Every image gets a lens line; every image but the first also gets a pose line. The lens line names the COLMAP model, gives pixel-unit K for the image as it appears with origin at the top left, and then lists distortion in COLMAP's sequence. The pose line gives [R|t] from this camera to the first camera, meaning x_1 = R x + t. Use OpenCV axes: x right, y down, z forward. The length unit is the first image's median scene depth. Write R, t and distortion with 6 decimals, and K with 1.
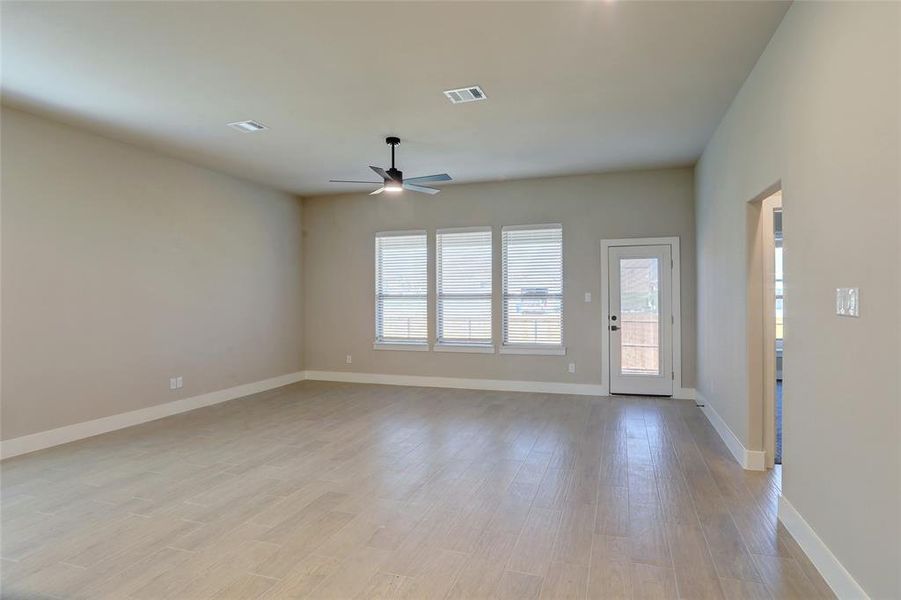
lens RADIAL K [[513.4, 0, 447.8], [0, 513.4, 294.9], [0, 0, 1]] dist [-0.071908, 0.051123]
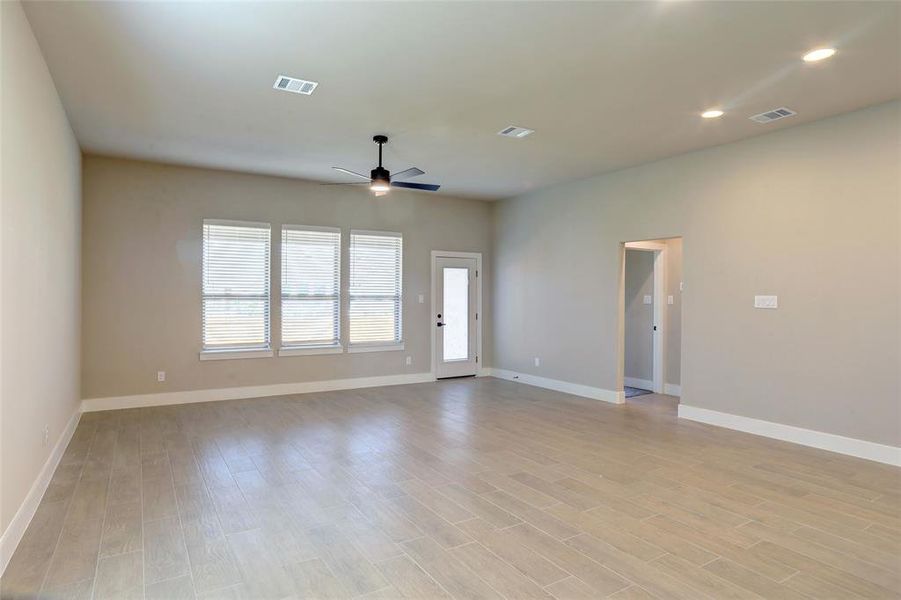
lens RADIAL K [[511.6, 0, 448.3], [0, 511.6, 294.2], [0, 0, 1]] dist [-0.071223, 0.044145]
pose [[0.641226, 0.012854, 0.767244, -0.742180], [-0.009569, 0.999916, -0.008754, 0.004944], [-0.767292, -0.001729, 0.641295, 0.255927]]
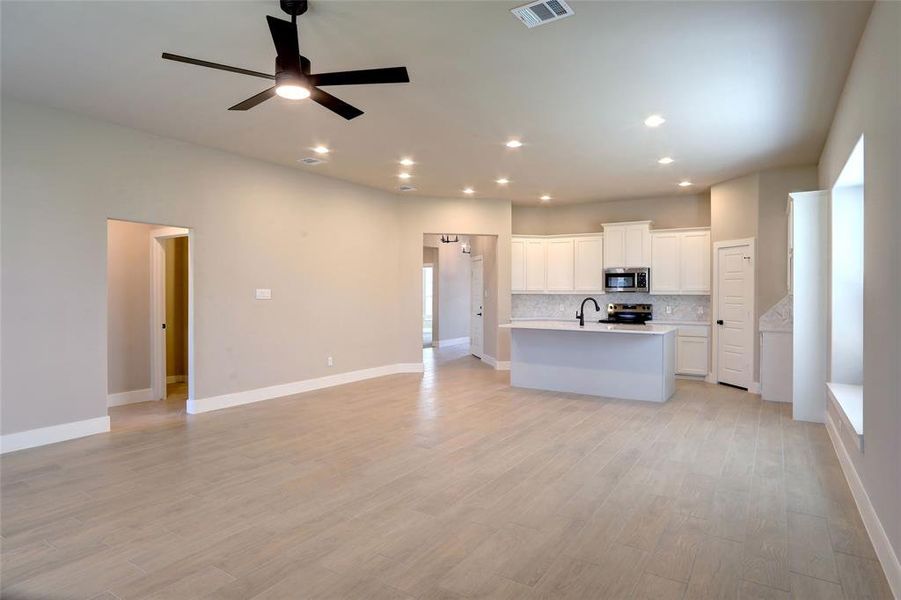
lens RADIAL K [[511.6, 0, 448.3], [0, 511.6, 294.2], [0, 0, 1]] dist [-0.071223, 0.044145]
pose [[-0.967928, 0.003447, 0.251203, -0.378856], [0.004122, 0.999989, 0.002162, 0.004733], [-0.251193, 0.003128, -0.967932, 1.405078]]
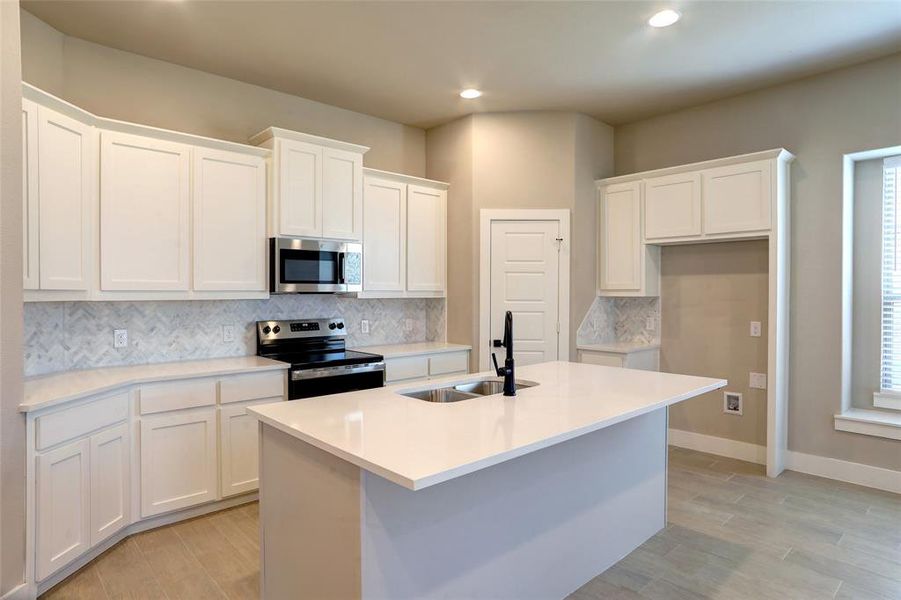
lens RADIAL K [[513.4, 0, 447.8], [0, 513.4, 294.9], [0, 0, 1]] dist [-0.071908, 0.051123]
pose [[-0.488998, 0.009634, -0.872232, 0.015779], [0.004116, 0.999953, 0.008737, 0.000089], [0.872275, 0.000682, -0.489015, 0.249561]]
